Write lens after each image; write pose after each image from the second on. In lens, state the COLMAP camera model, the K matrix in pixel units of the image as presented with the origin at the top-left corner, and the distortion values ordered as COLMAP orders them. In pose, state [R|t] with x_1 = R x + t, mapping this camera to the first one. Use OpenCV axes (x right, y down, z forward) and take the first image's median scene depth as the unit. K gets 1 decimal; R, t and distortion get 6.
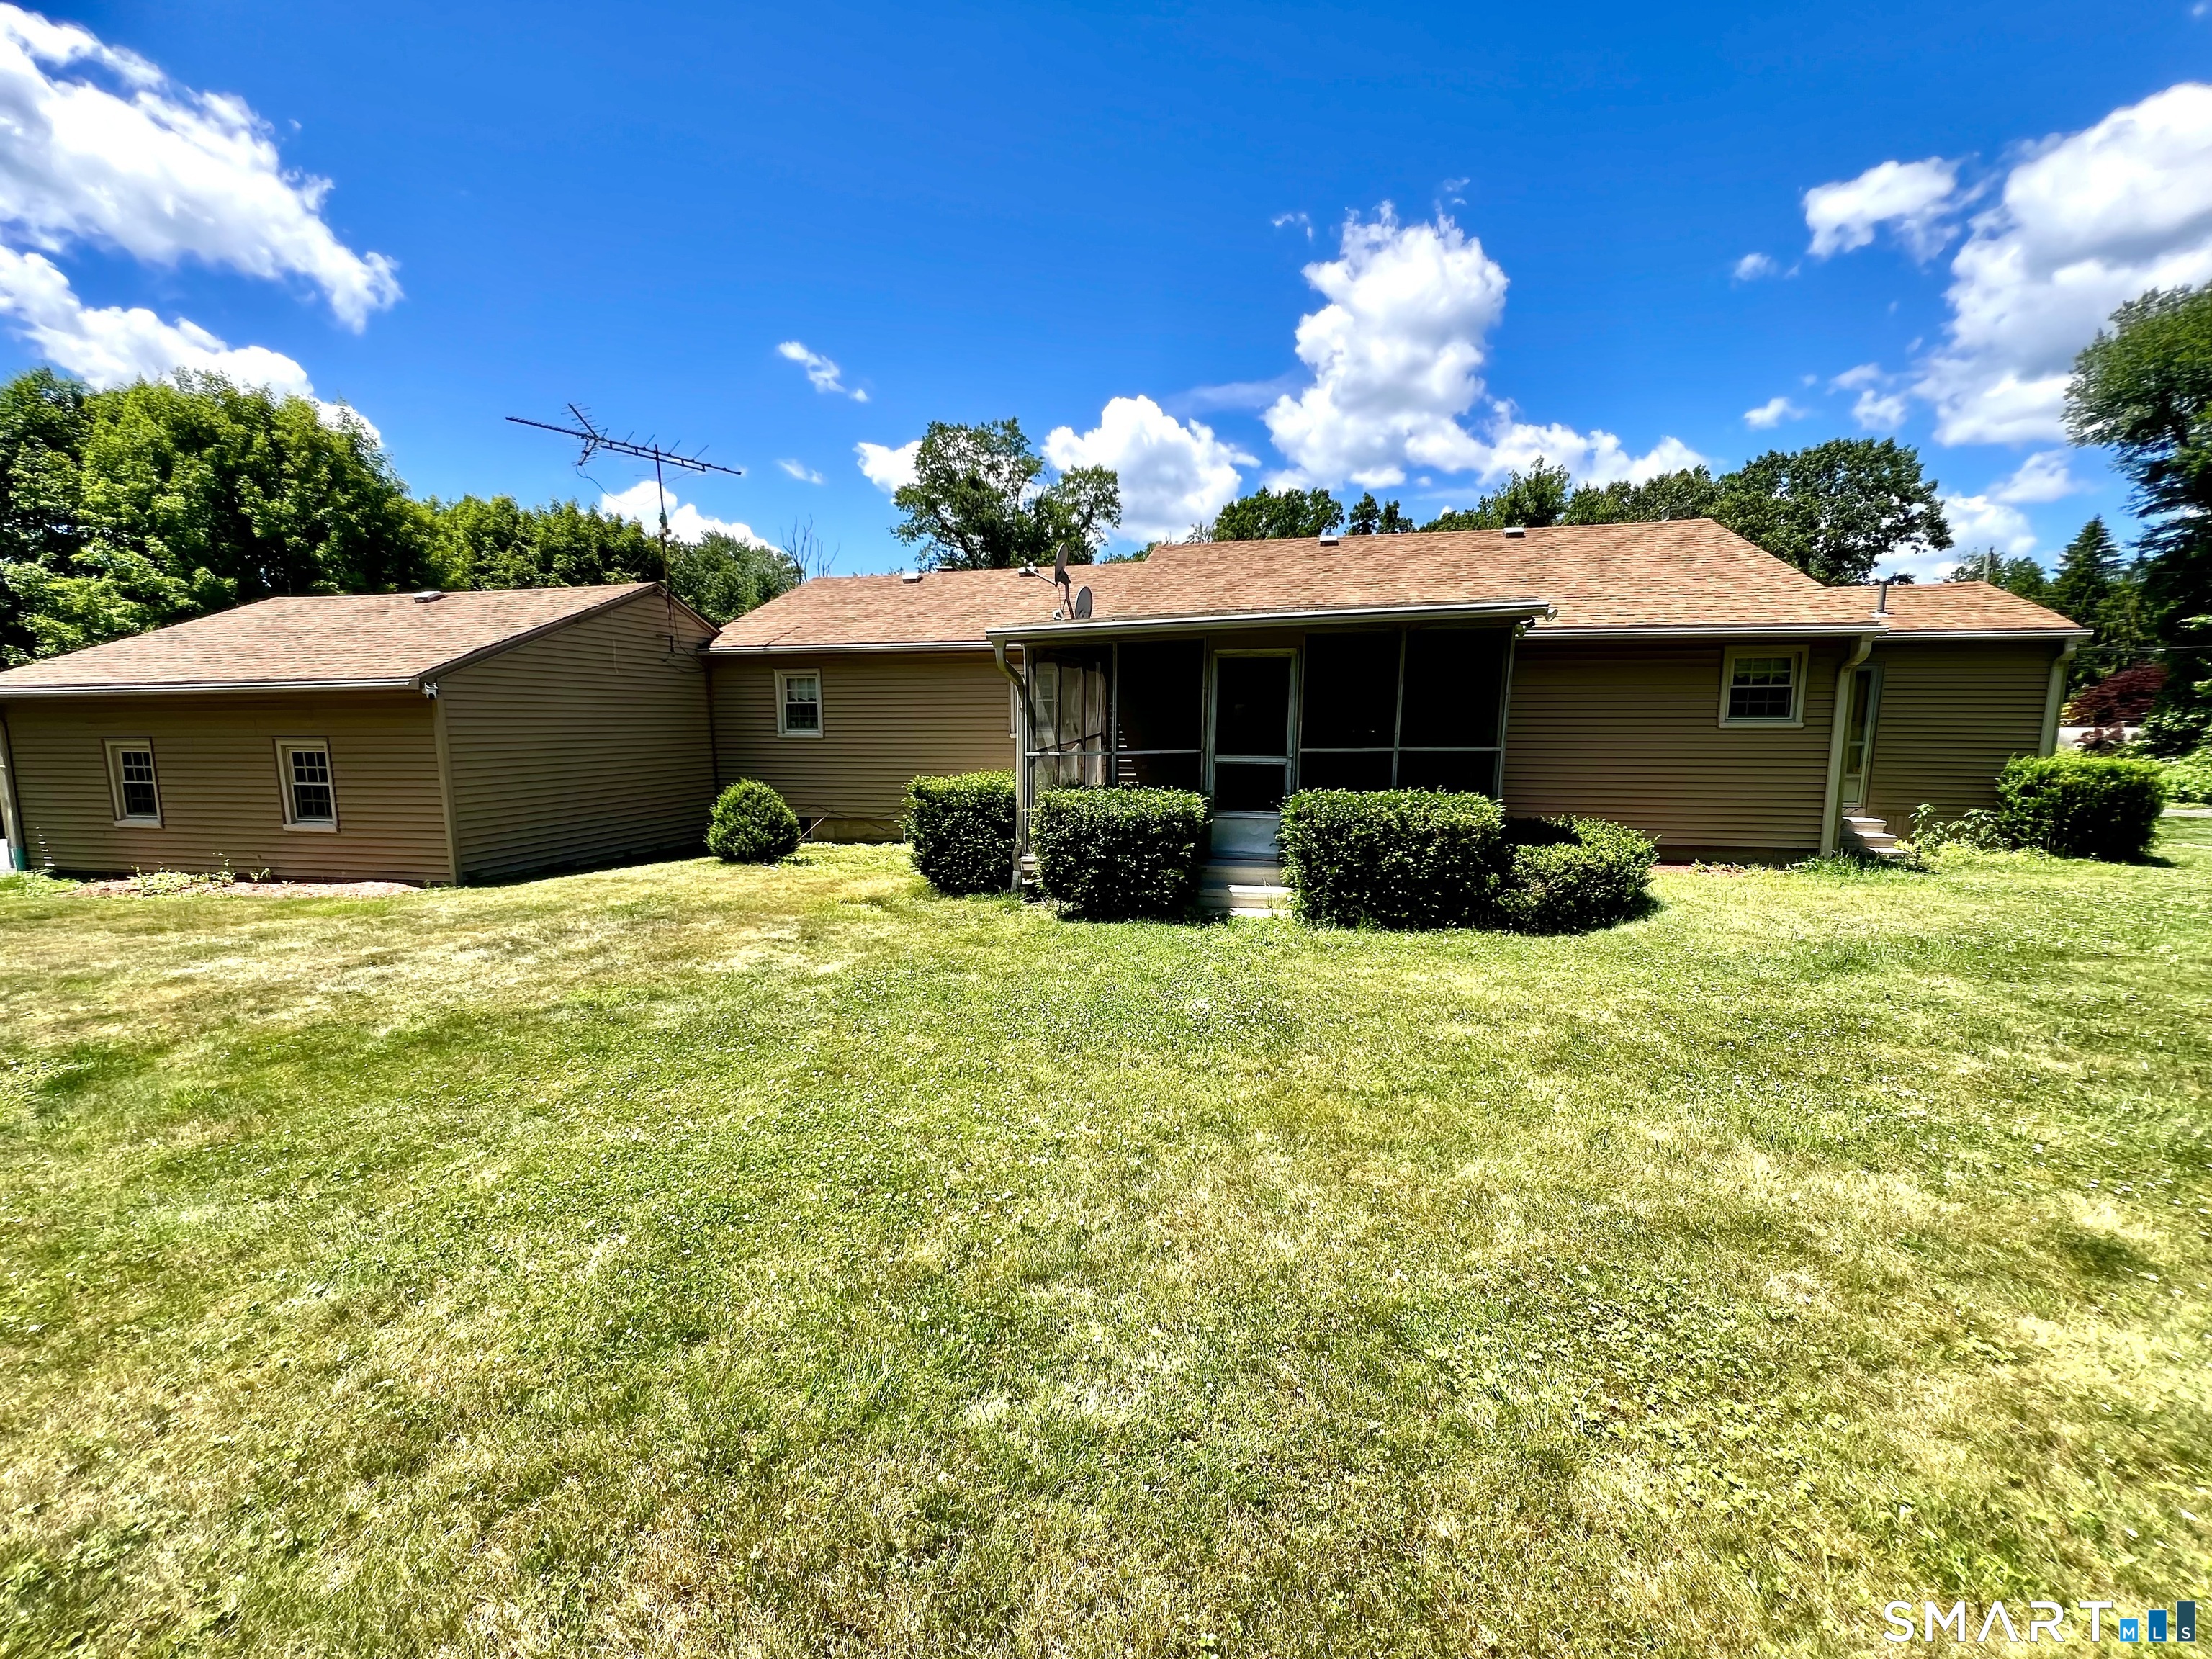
lens RADIAL K [[888.6, 0, 1099.6], [0, 888.6, 843.0], [0, 0, 1]] dist [-0.002650, 0.001462]
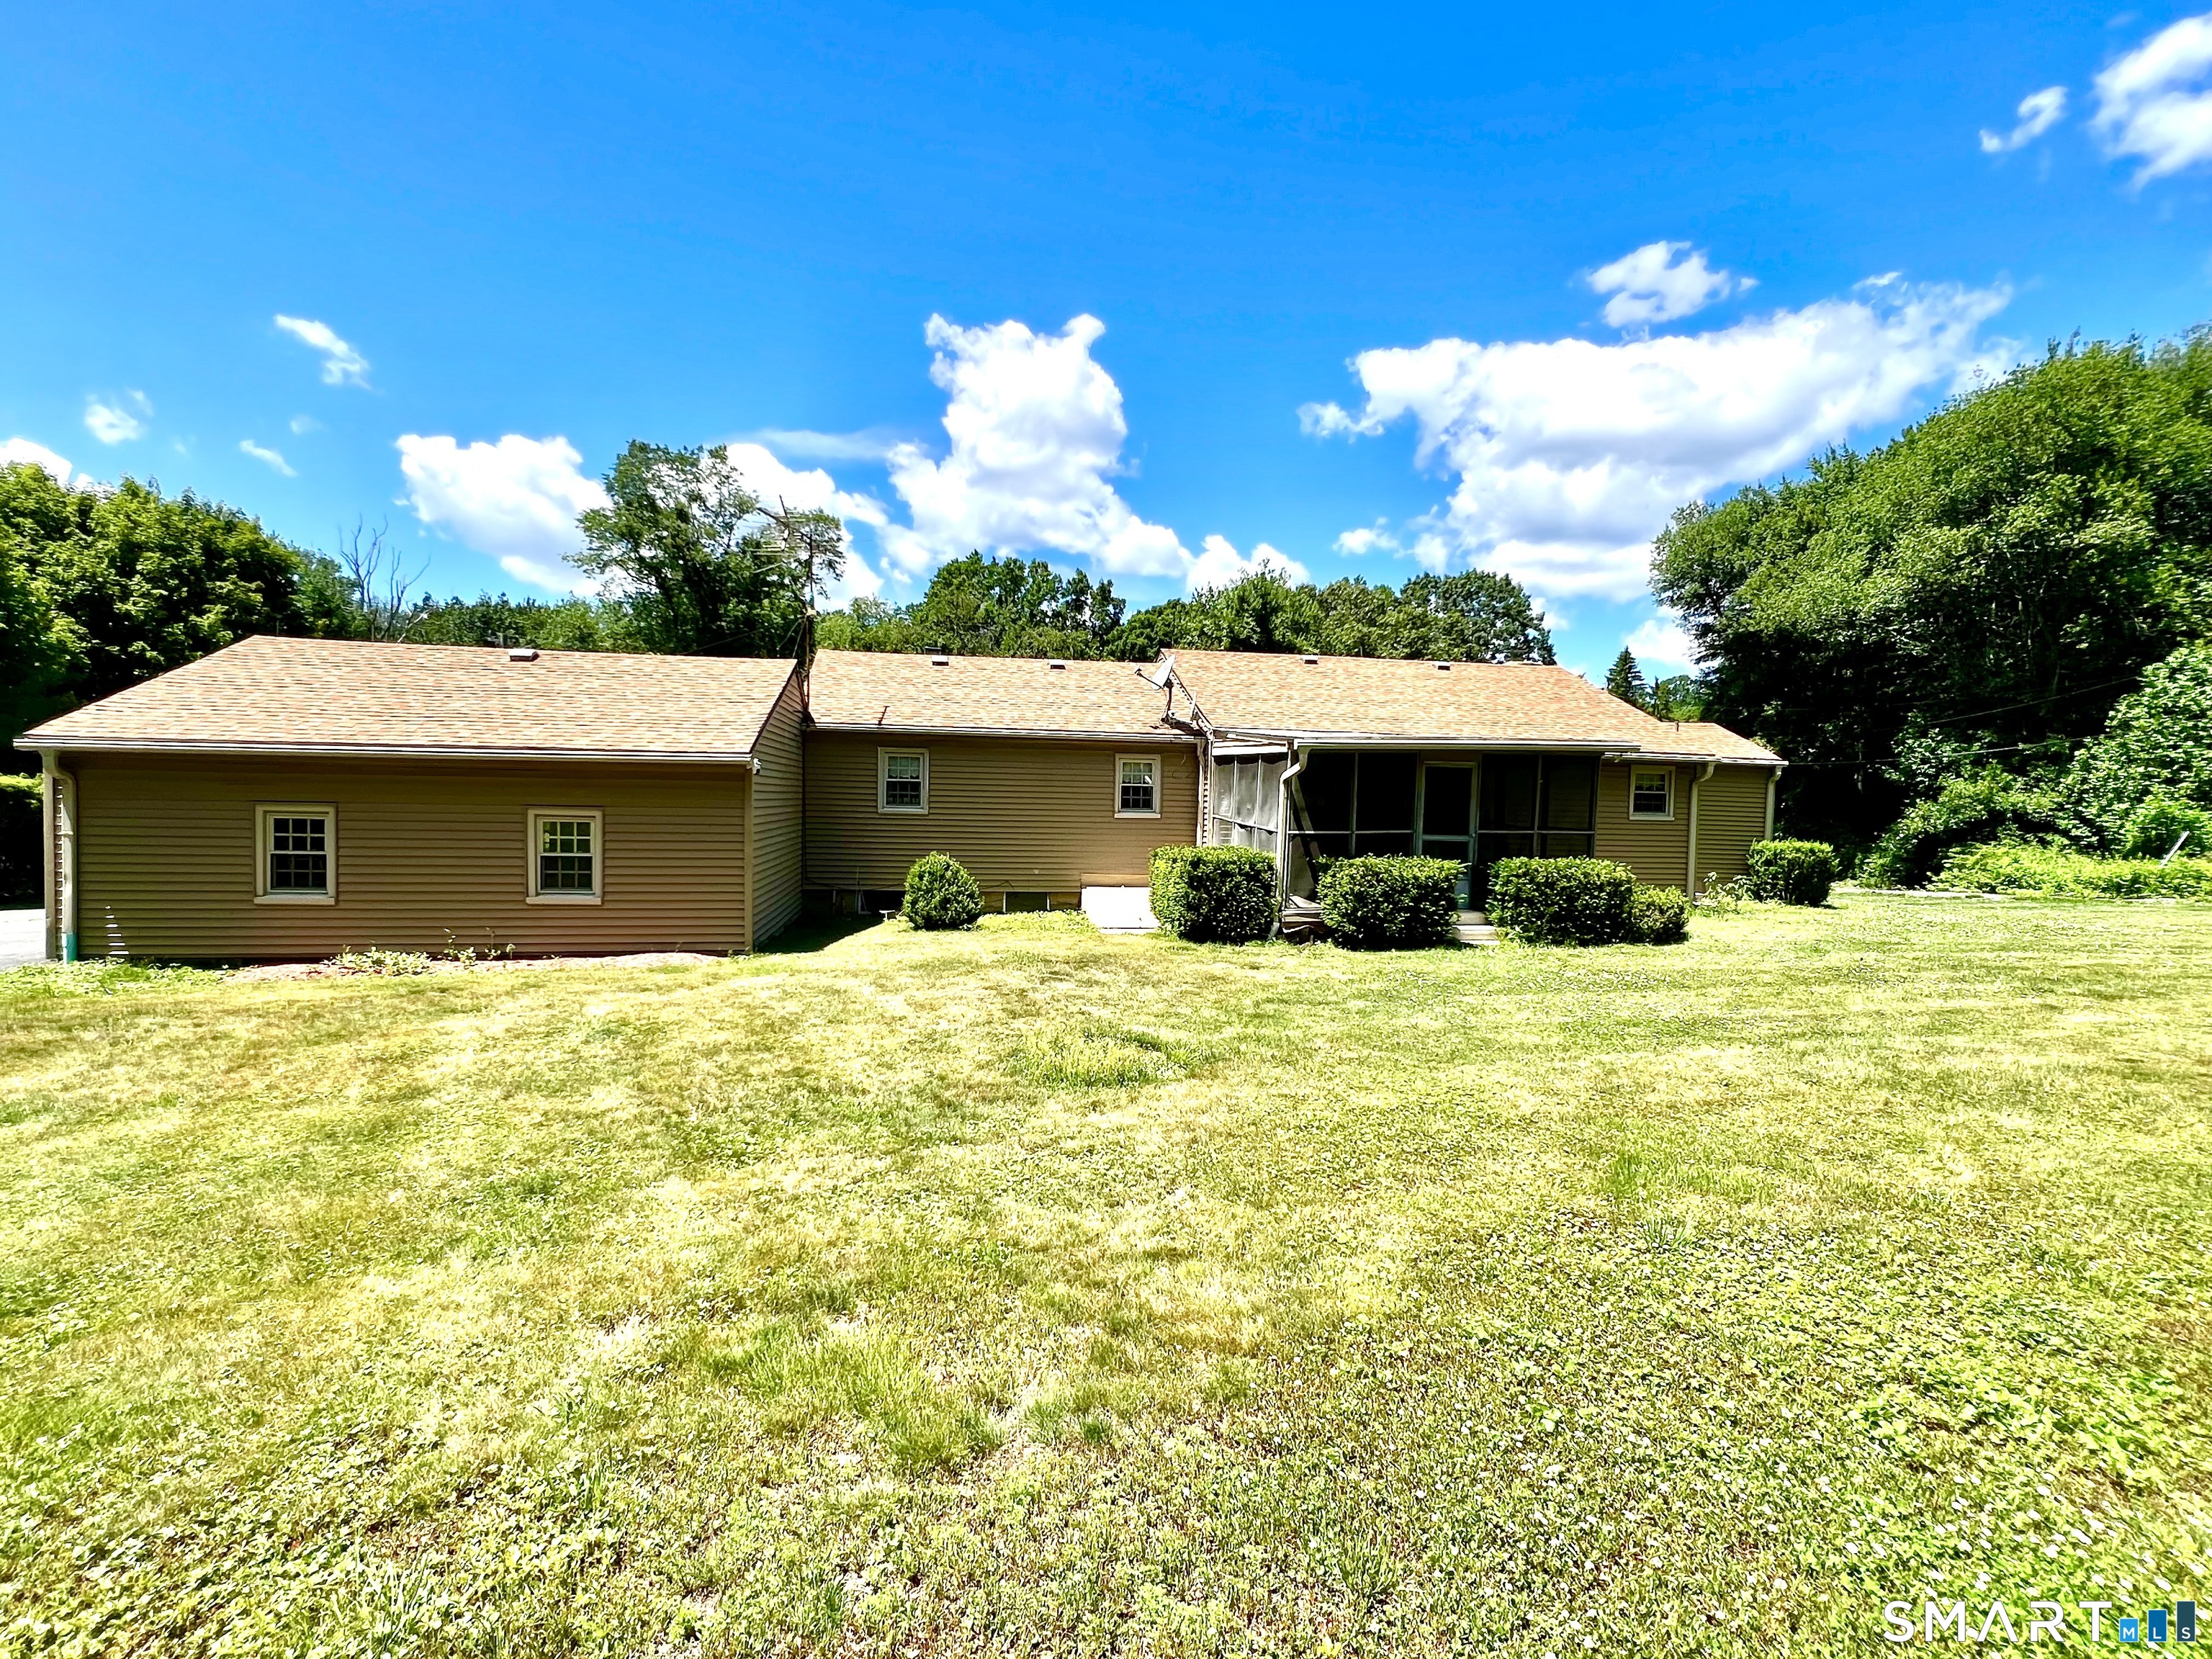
lens RADIAL K [[1040.1, 0, 1108.4], [0, 1040.1, 831.1], [0, 0, 1]] dist [0.008415, 0.000026]
pose [[0.926242, 0.011268, 0.376760, -0.240470], [0.027571, 0.994850, -0.097536, 0.010771], [-0.375919, 0.100730, 0.921162, -0.082974]]
